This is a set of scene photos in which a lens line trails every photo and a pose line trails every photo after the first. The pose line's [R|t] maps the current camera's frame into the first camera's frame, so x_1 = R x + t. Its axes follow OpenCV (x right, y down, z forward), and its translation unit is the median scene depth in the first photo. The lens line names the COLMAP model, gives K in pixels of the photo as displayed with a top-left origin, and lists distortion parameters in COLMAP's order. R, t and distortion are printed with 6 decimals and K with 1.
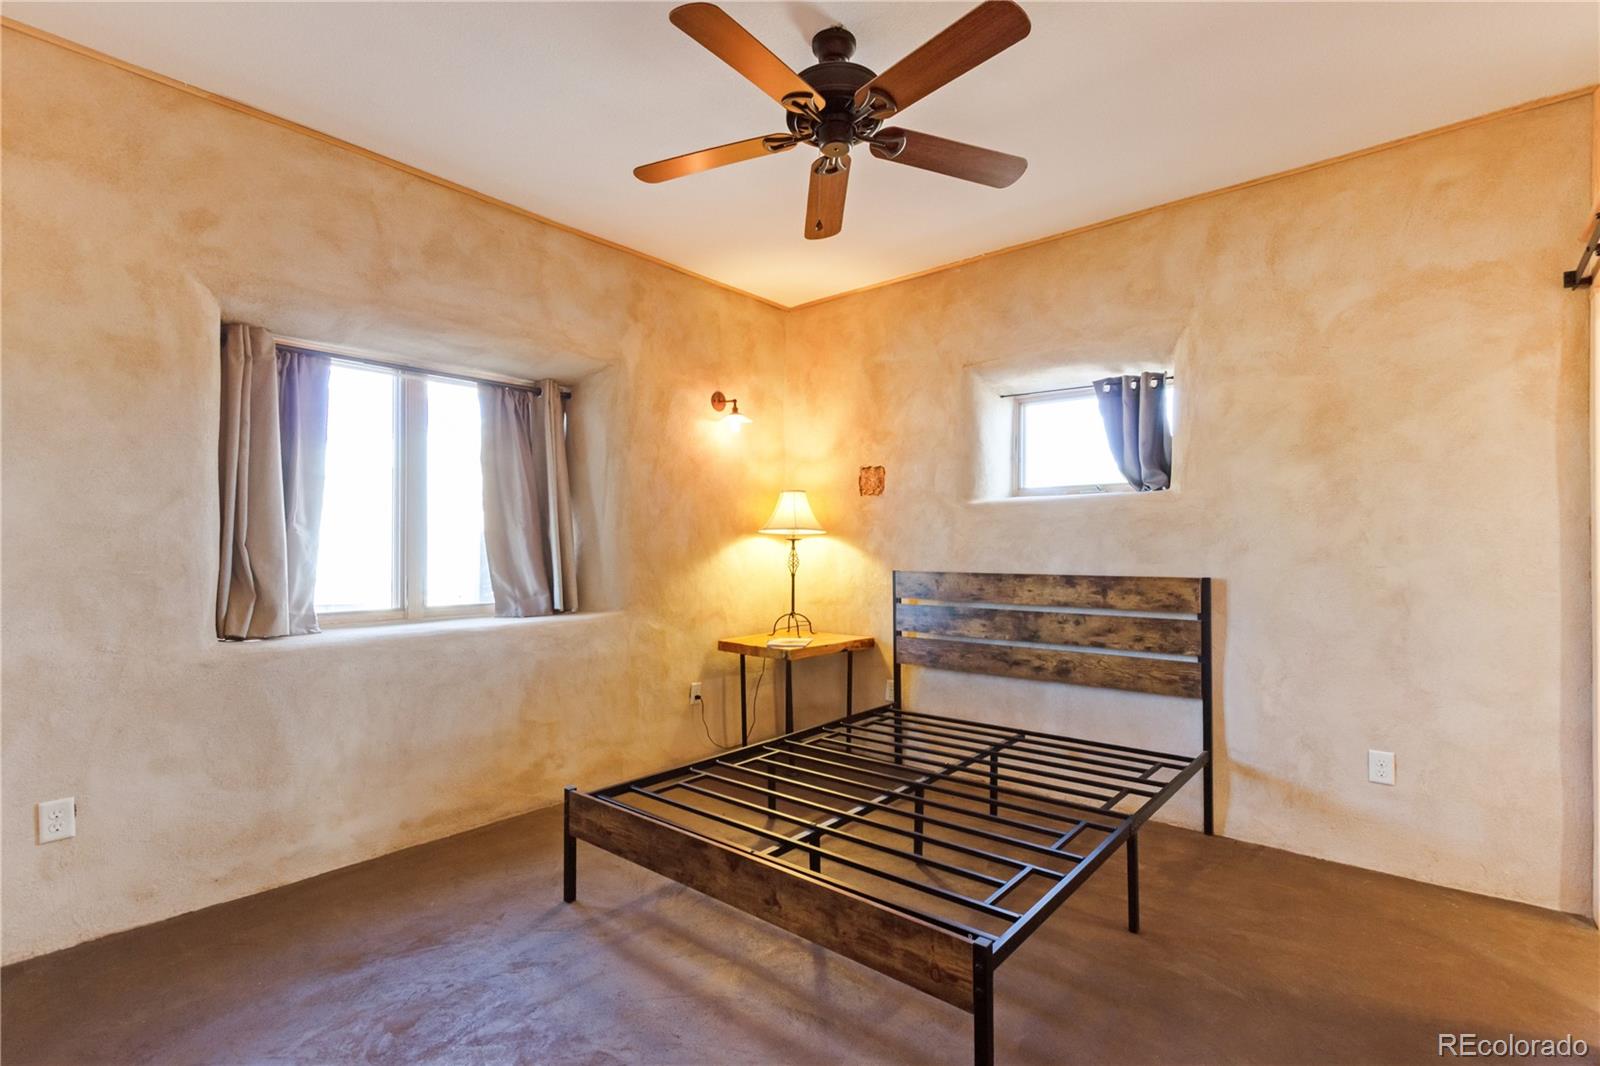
lens RADIAL K [[733.0, 0, 807.4], [0, 733.0, 527.2], [0, 0, 1]] dist [0.003352, -0.000184]
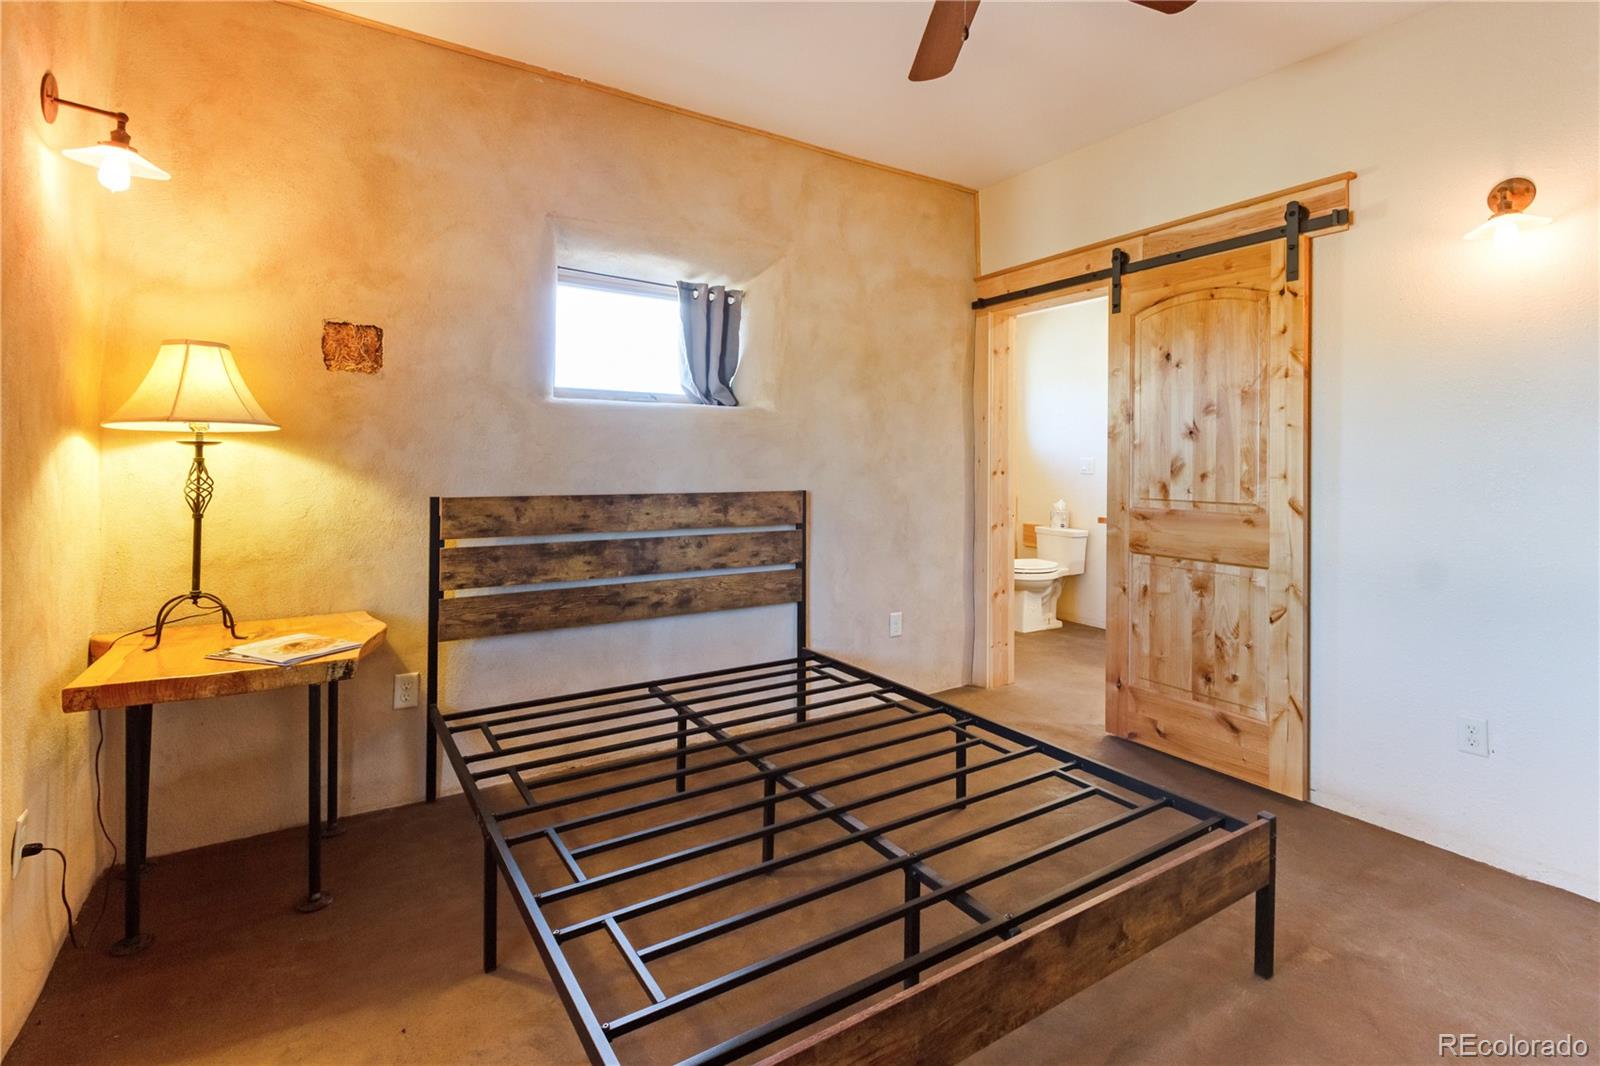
lens RADIAL K [[769.4, 0, 824.3], [0, 769.4, 449.9], [0, 0, 1]] dist [-0.003212, -0.000477]
pose [[0.282000, 0.021455, 0.959174, -0.484768], [-0.031384, 0.999421, -0.013129, 0.018954], [-0.958901, -0.026400, 0.282511, 0.559145]]
